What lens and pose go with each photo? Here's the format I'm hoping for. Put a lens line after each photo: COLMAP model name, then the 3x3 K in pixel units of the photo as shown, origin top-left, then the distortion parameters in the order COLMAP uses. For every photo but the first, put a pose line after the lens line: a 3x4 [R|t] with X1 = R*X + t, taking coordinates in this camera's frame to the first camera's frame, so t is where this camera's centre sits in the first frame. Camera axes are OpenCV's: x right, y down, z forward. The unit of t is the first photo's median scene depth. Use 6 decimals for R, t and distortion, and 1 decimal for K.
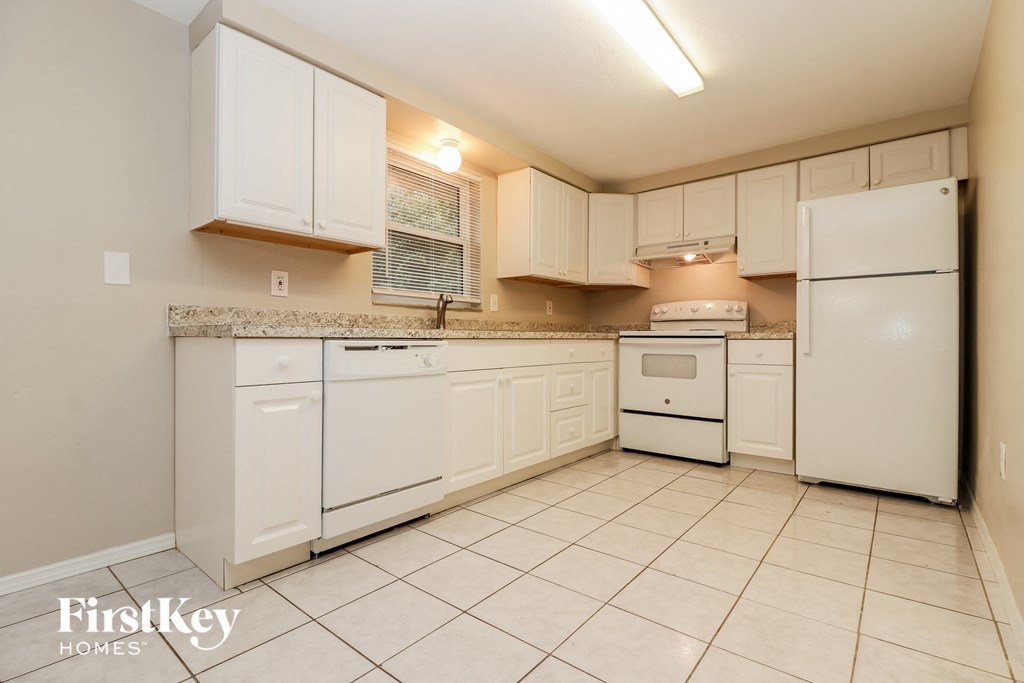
lens RADIAL K [[480.1, 0, 504.9], [0, 480.1, 337.7], [0, 0, 1]] dist [-0.000516, -0.004197]
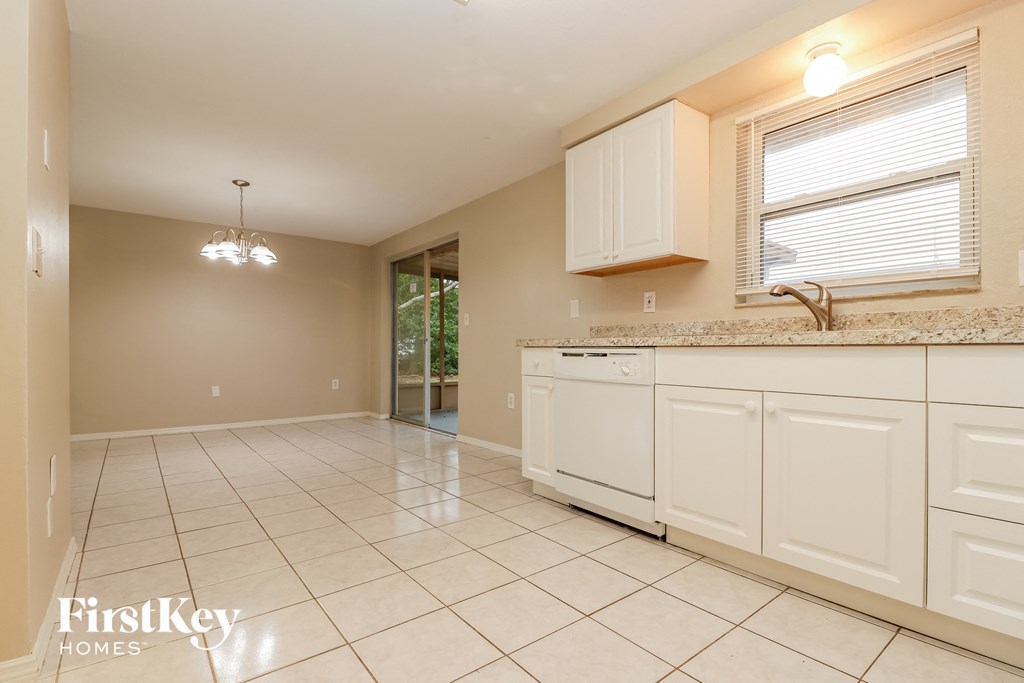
lens RADIAL K [[480.1, 0, 517.8], [0, 480.1, 350.1], [0, 0, 1]] dist [-0.000516, -0.004197]
pose [[-0.207773, 0.002119, -0.978175, 0.607809], [0.007509, 0.999972, 0.000571, 0.004759], [0.978148, -0.007227, -0.207783, 0.706711]]
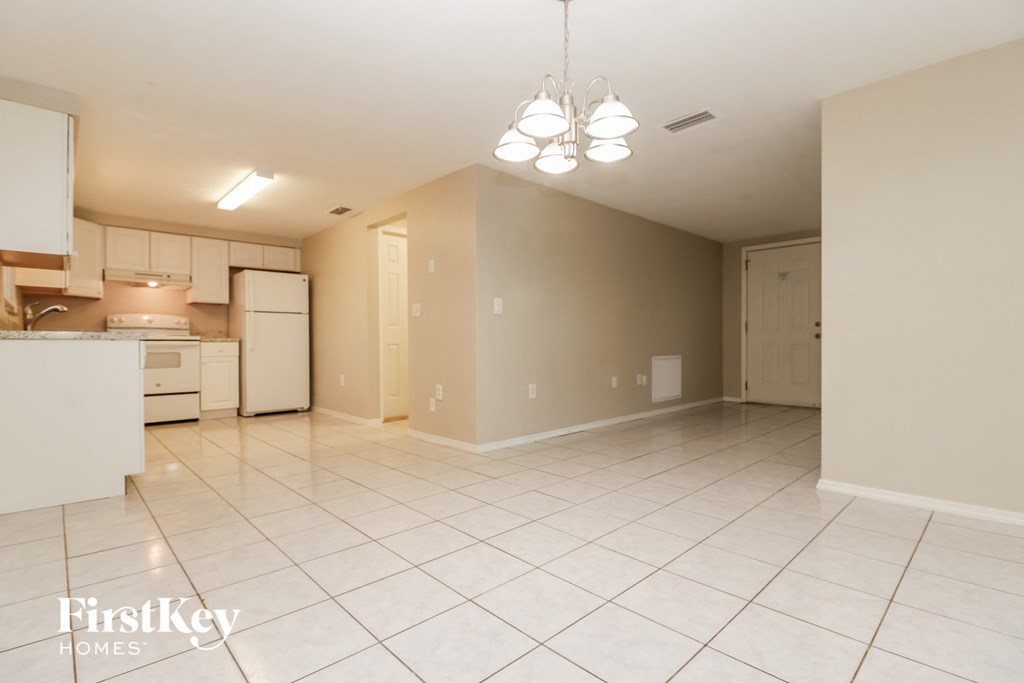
lens RADIAL K [[480.1, 0, 509.5], [0, 480.1, 345.3], [0, 0, 1]] dist [-0.000516, -0.004197]
pose [[0.119672, -0.006366, 0.992793, -1.104846], [-0.001468, 0.999977, 0.006589, 0.002891], [-0.992812, -0.002246, 0.119660, -0.257914]]
